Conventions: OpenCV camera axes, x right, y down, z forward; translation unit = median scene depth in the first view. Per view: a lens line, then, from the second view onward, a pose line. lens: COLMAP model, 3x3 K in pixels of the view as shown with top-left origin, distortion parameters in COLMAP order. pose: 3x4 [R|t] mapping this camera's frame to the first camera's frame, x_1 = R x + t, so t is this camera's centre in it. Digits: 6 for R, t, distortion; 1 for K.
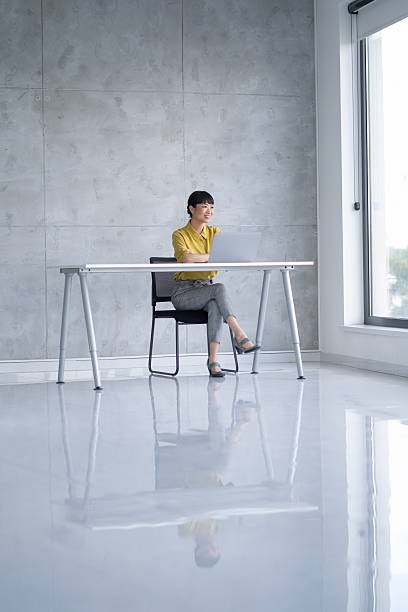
lens RADIAL K [[1513.7, 0, 204.0], [0, 1513.7, 306.0], [0, 0, 1]] dist [0.019825, -0.730261]
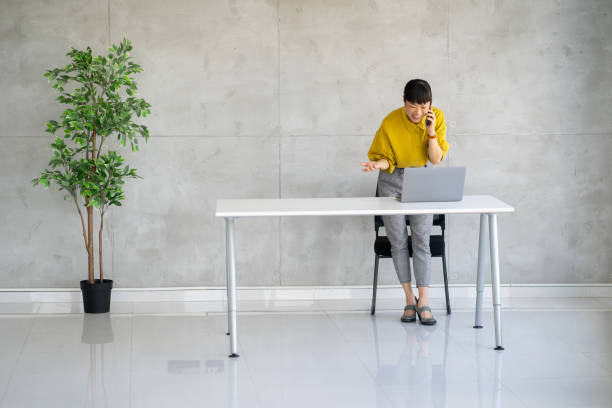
lens RADIAL K [[1513.7, 0, 385.2], [0, 1513.7, 171.3], [0, 0, 1]] dist [0.019825, -0.730261]
pose [[0.947800, 0.031931, -0.317262, 0.223164], [-0.015448, 0.998403, 0.054336, -0.077697], [0.318490, -0.046599, 0.946780, 0.181717]]
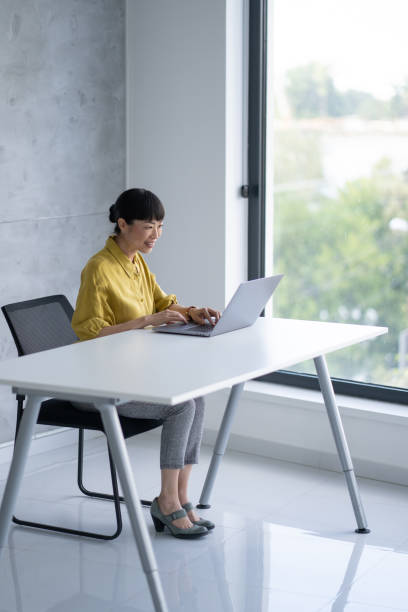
lens RADIAL K [[1513.7, 0, 204.0], [0, 1513.7, 306.0], [0, 0, 1]] dist [0.019825, -0.730261]
pose [[0.807373, -0.059158, 0.587068, -0.267826], [-0.005218, 0.994206, 0.107361, -0.083085], [-0.590018, -0.089744, 0.802387, 0.499112]]
